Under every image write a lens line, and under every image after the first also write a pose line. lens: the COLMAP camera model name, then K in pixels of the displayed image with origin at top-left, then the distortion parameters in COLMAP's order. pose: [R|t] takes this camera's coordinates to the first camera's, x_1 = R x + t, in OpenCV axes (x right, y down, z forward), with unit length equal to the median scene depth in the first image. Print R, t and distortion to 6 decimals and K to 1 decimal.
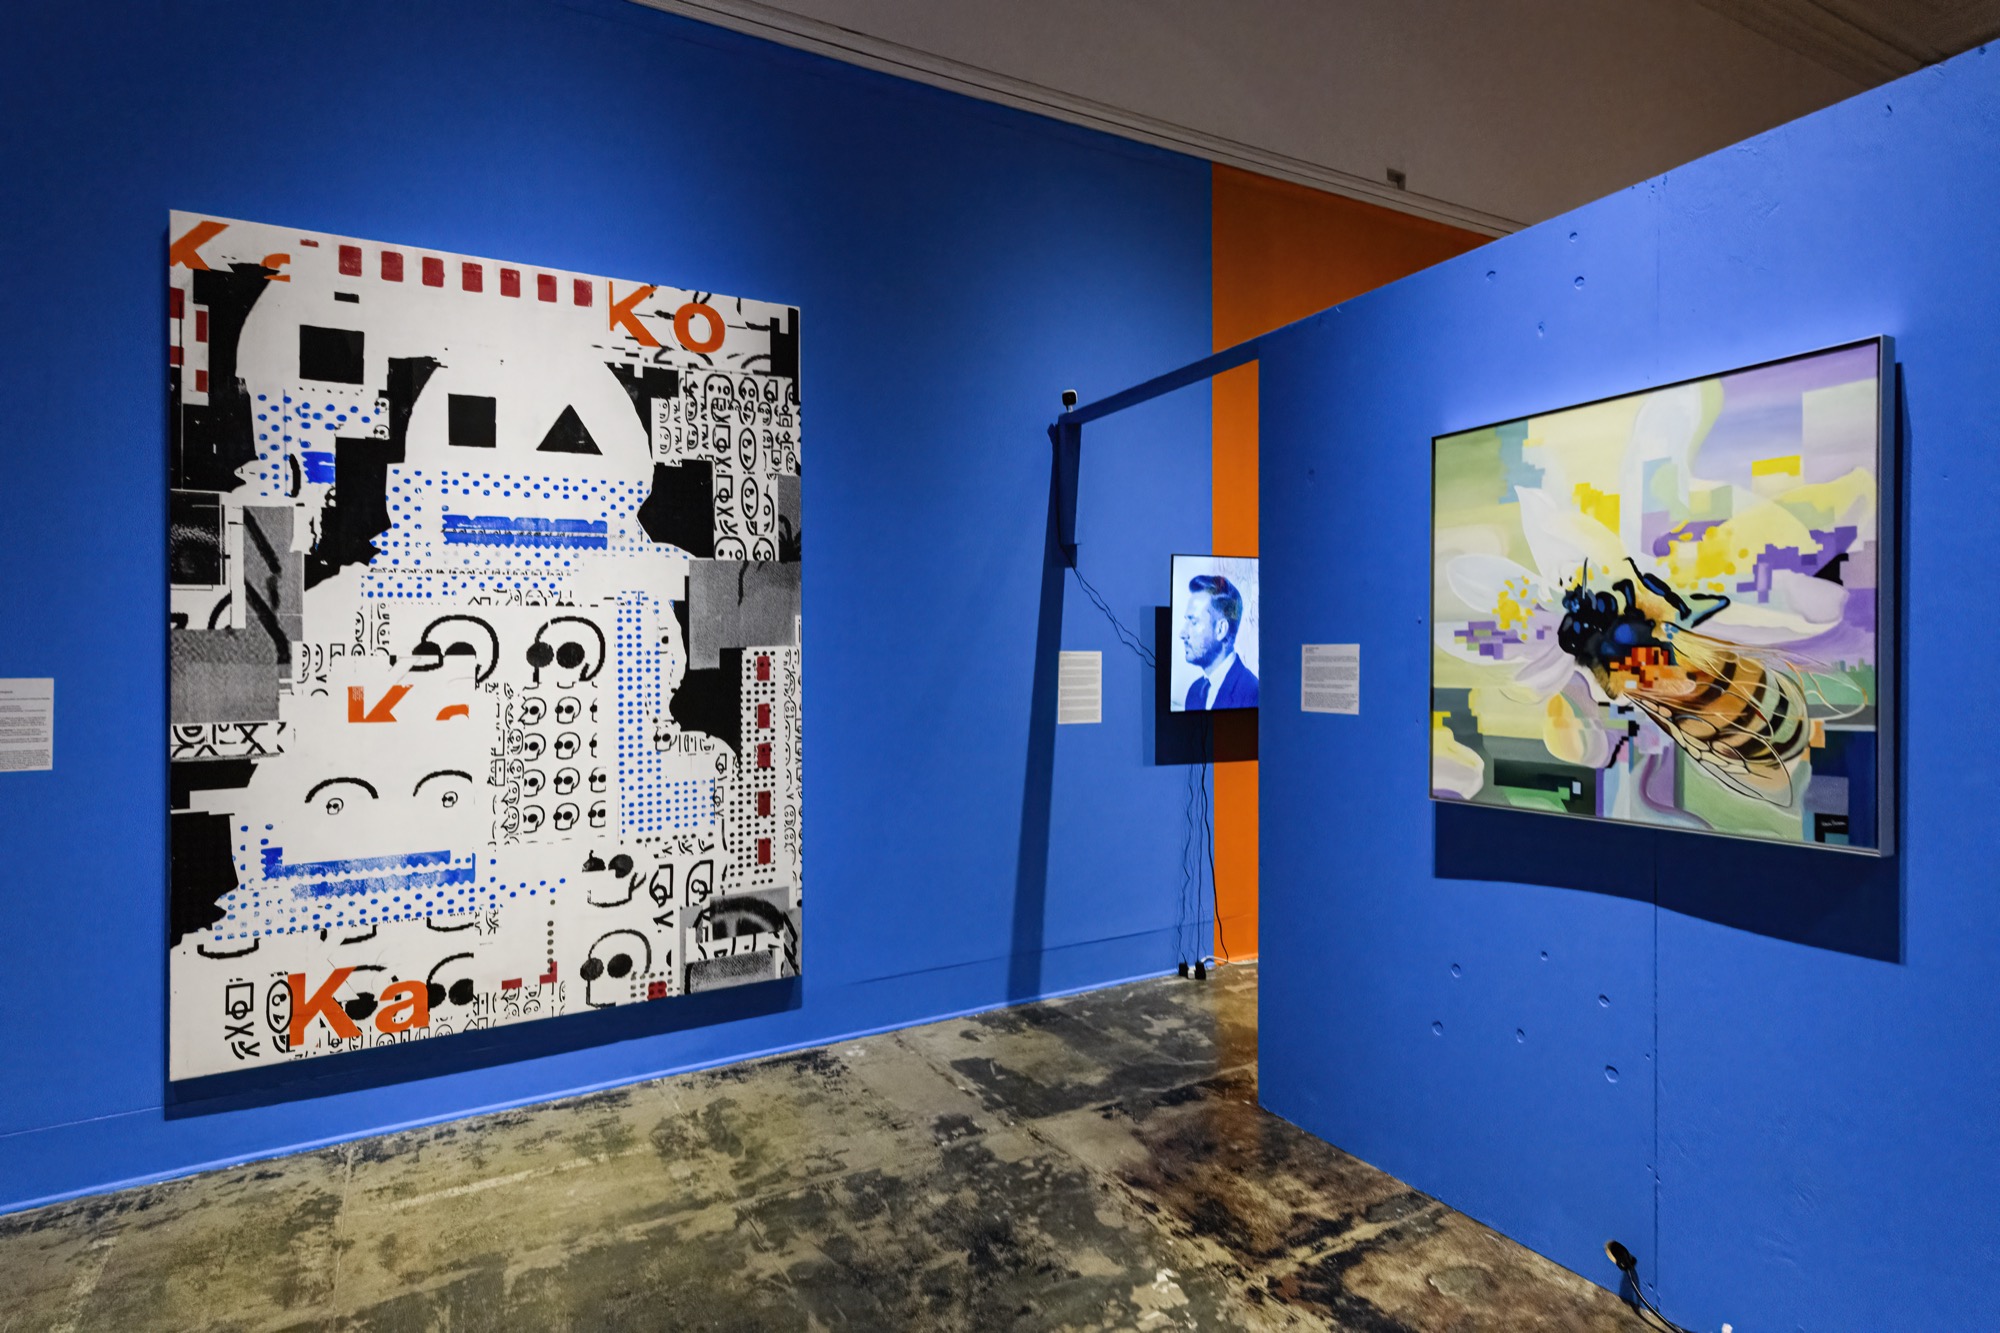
lens RADIAL K [[1038.6, 0, 988.8], [0, 1038.6, 676.4], [0, 0, 1]] dist [0.007950, -0.005044]
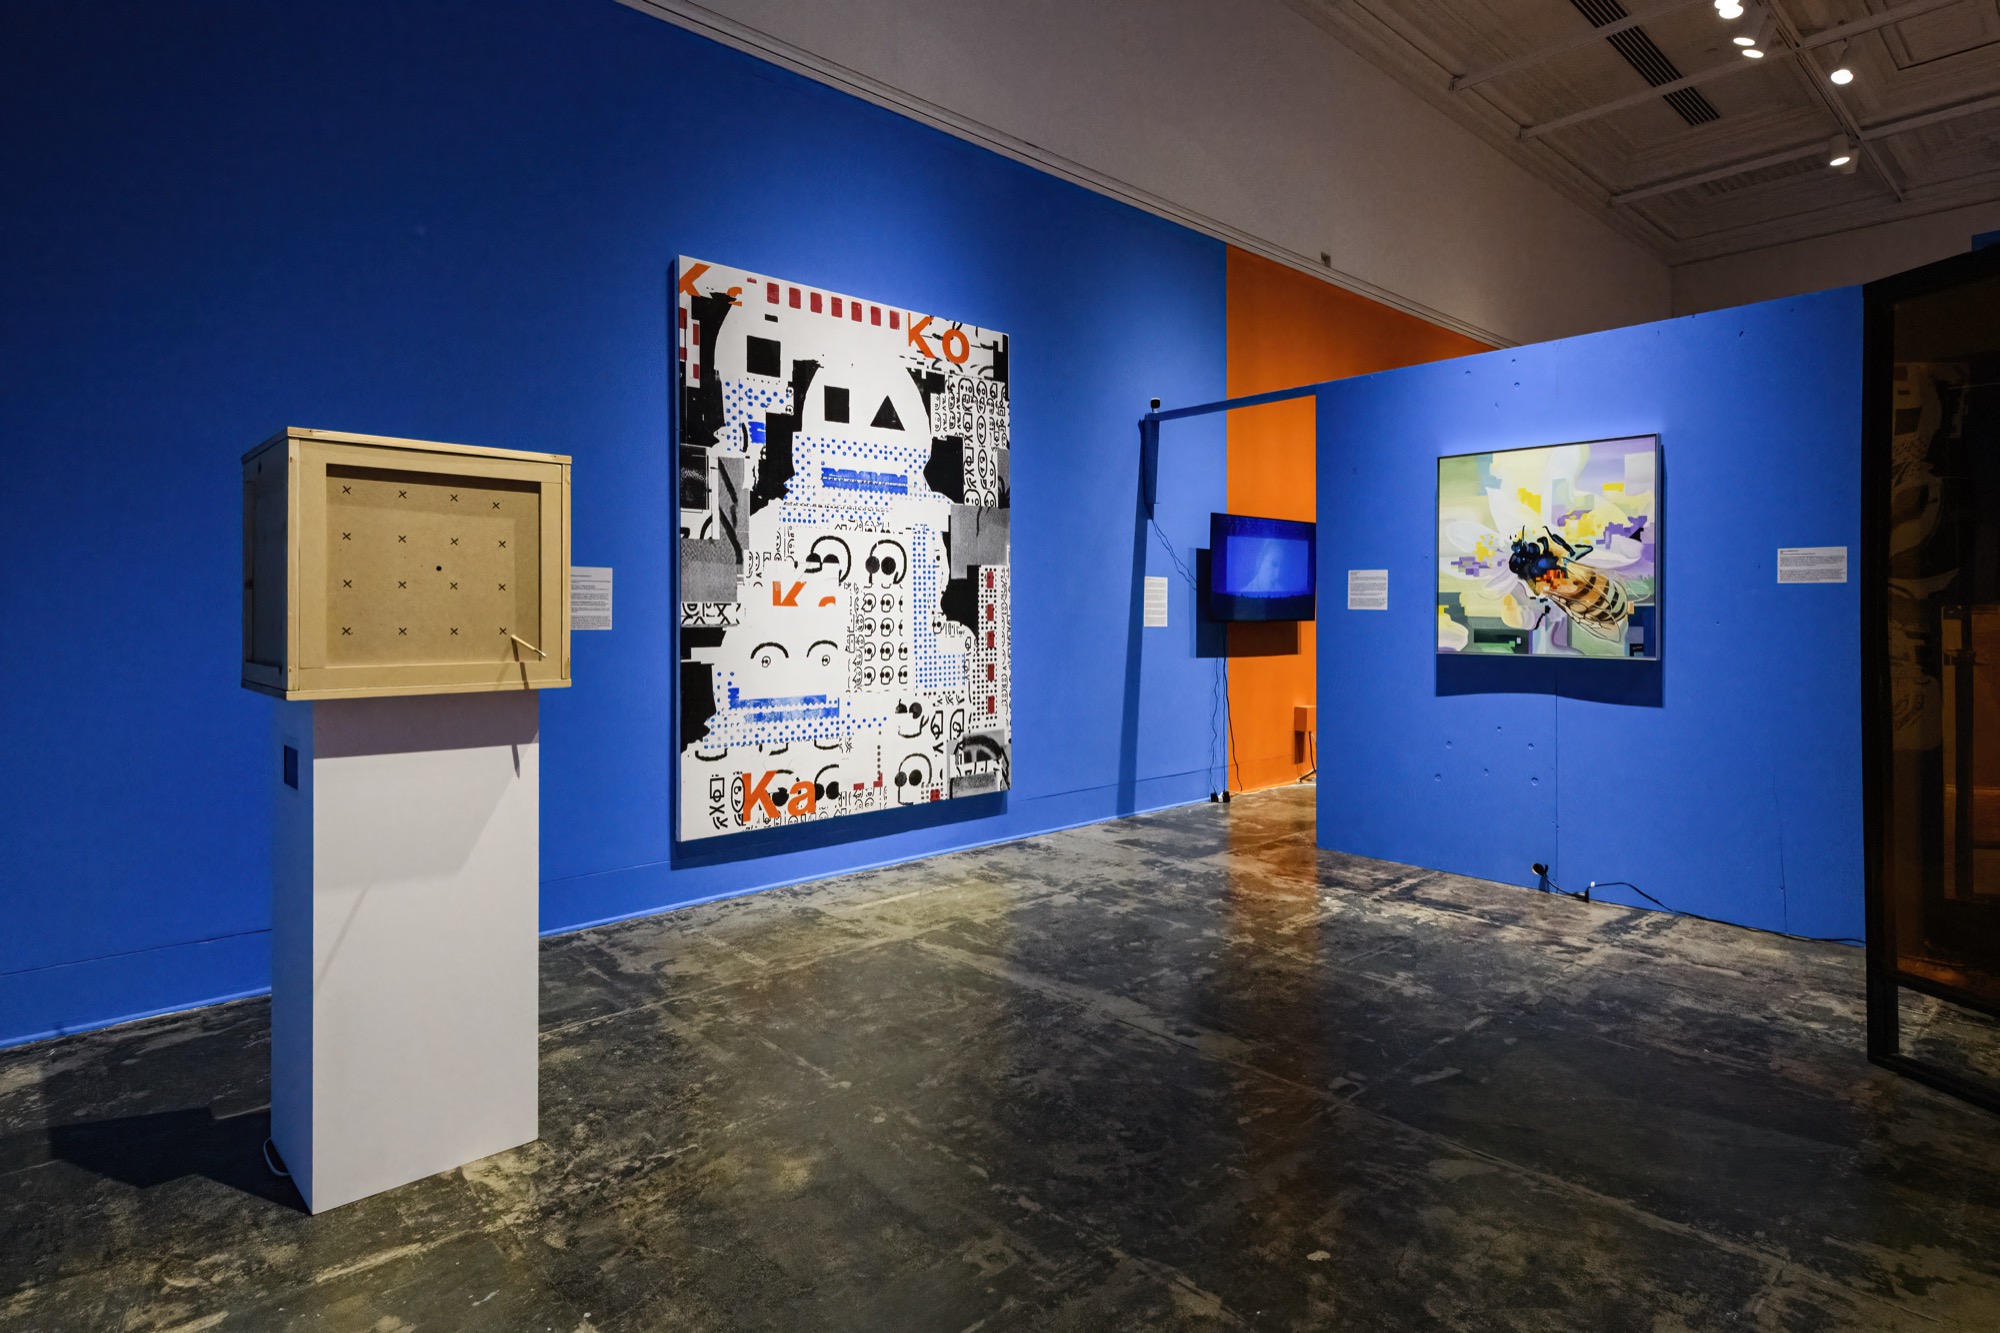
lens RADIAL K [[1038.6, 0, 1048.1], [0, 1038.6, 615.7], [0, 0, 1]] dist [0.007950, -0.005044]
pose [[0.967614, 0.015671, 0.251948, -0.590198], [-0.012846, 0.999835, -0.012855, 0.070361], [-0.252108, 0.009202, 0.967655, -0.510698]]
